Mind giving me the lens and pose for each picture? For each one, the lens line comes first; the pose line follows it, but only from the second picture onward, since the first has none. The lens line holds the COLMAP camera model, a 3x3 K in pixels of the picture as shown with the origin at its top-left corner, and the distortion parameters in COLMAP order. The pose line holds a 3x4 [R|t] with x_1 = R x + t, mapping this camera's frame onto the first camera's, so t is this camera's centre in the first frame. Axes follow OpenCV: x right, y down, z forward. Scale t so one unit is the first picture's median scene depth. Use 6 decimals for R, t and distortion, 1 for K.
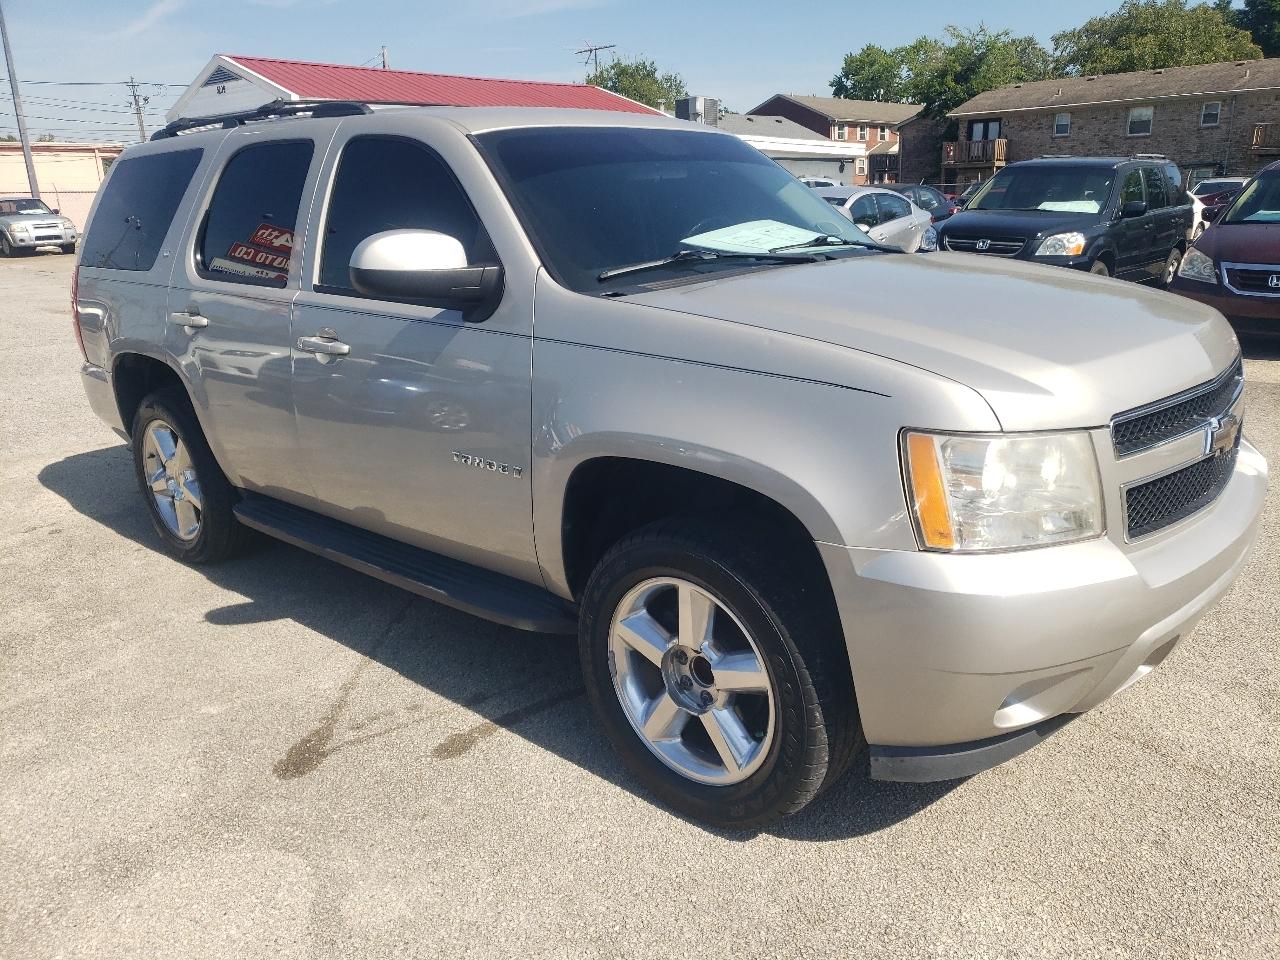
lens RADIAL K [[996.4, 0, 631.3], [0, 996.4, 450.0], [0, 0, 1]] dist [-0.003049, 0.050424]
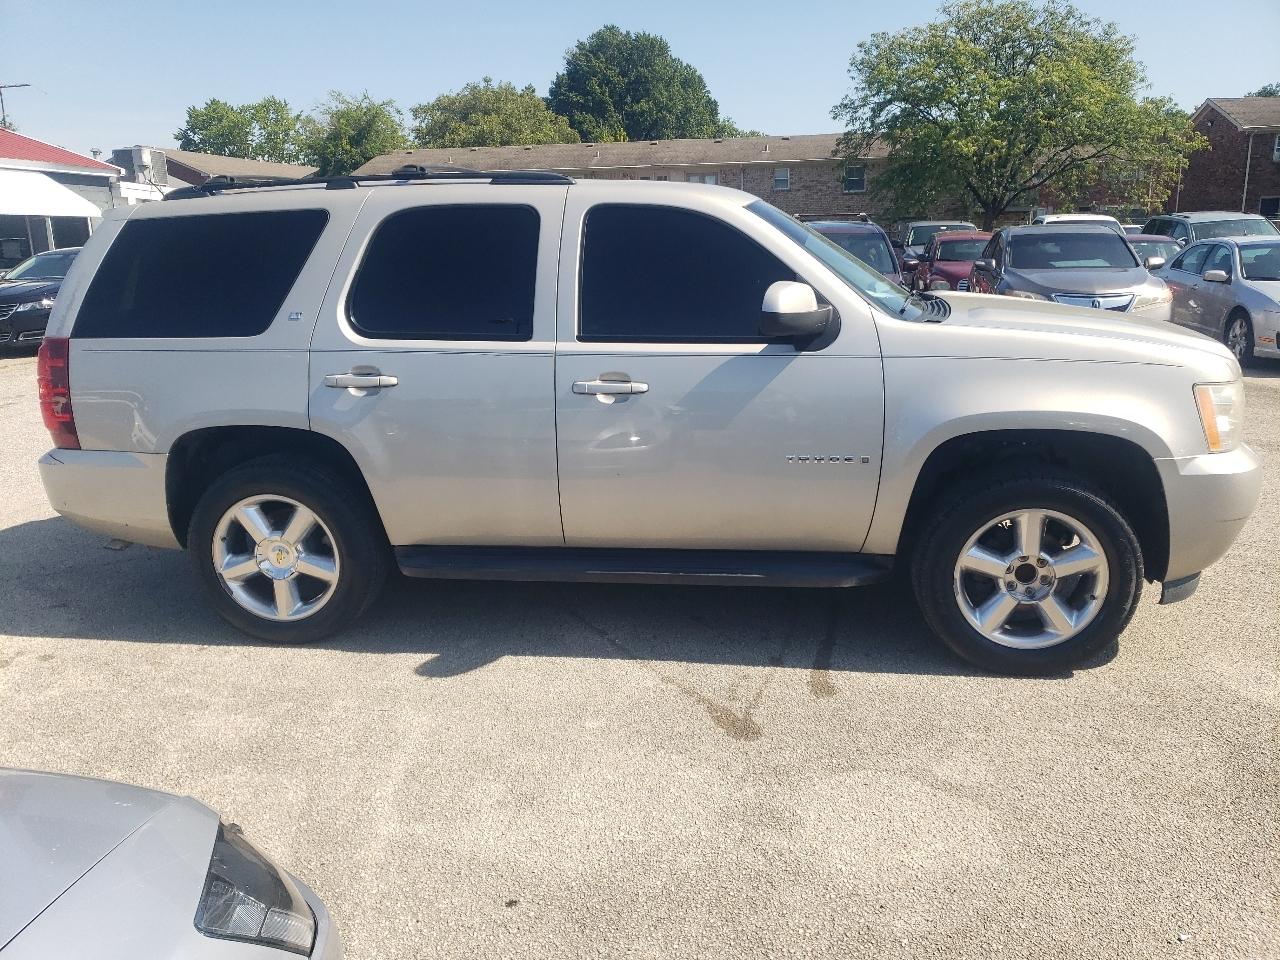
lens RADIAL K [[996.4, 0, 631.3], [0, 996.4, 450.0], [0, 0, 1]] dist [-0.003049, 0.050424]
pose [[0.833328, -0.111631, 0.541390, -0.937367], [0.141105, 0.989908, -0.013082, -0.015827], [-0.534466, 0.087294, 0.840670, 0.043211]]
